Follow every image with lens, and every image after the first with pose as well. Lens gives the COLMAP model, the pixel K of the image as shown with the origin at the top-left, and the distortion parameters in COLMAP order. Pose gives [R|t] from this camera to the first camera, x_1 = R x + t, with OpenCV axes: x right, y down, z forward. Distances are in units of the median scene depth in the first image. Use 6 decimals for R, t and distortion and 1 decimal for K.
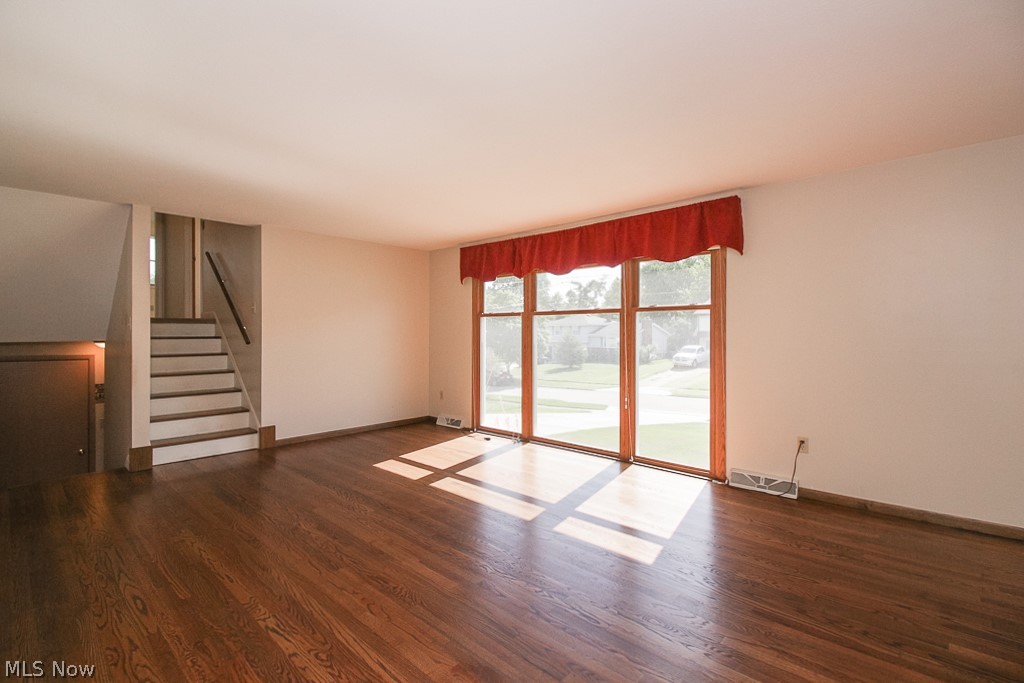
lens RADIAL K [[478.9, 0, 512.9], [0, 478.9, 336.0], [0, 0, 1]] dist [0.001167, -0.004066]
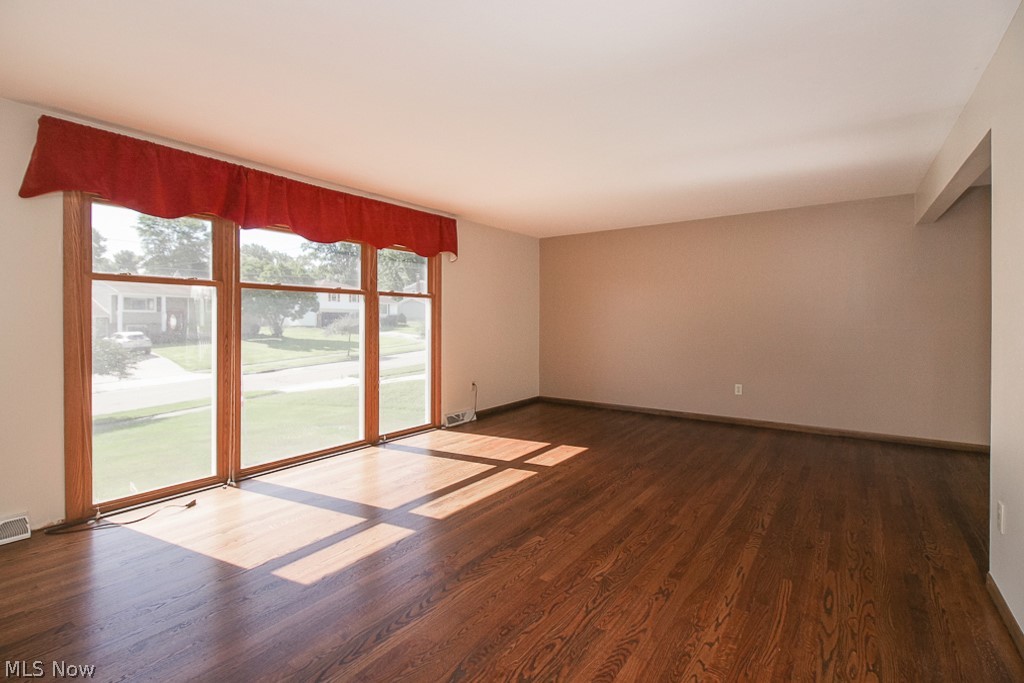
lens RADIAL K [[478.9, 0, 515.7], [0, 478.9, 313.2], [0, 0, 1]] dist [0.001167, -0.004066]
pose [[-0.133634, 0.014447, 0.990925, -0.906288], [0.006573, 0.999885, -0.013691, 0.005707], [-0.991009, 0.004684, -0.133713, 0.959603]]
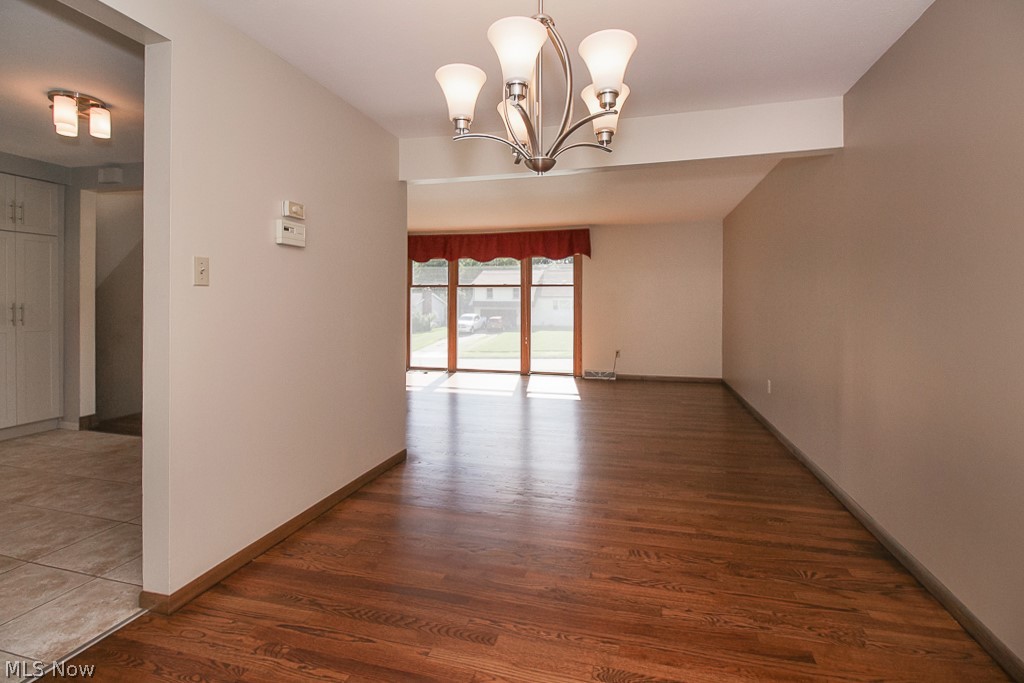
lens RADIAL K [[478.9, 0, 518.4], [0, 478.9, 306.6], [0, 0, 1]] dist [0.001167, -0.004066]
pose [[0.883456, 0.000876, 0.468514, -0.661696], [-0.001678, 0.999998, 0.001295, 0.020258], [-0.468512, -0.001930, 0.883455, -0.556520]]
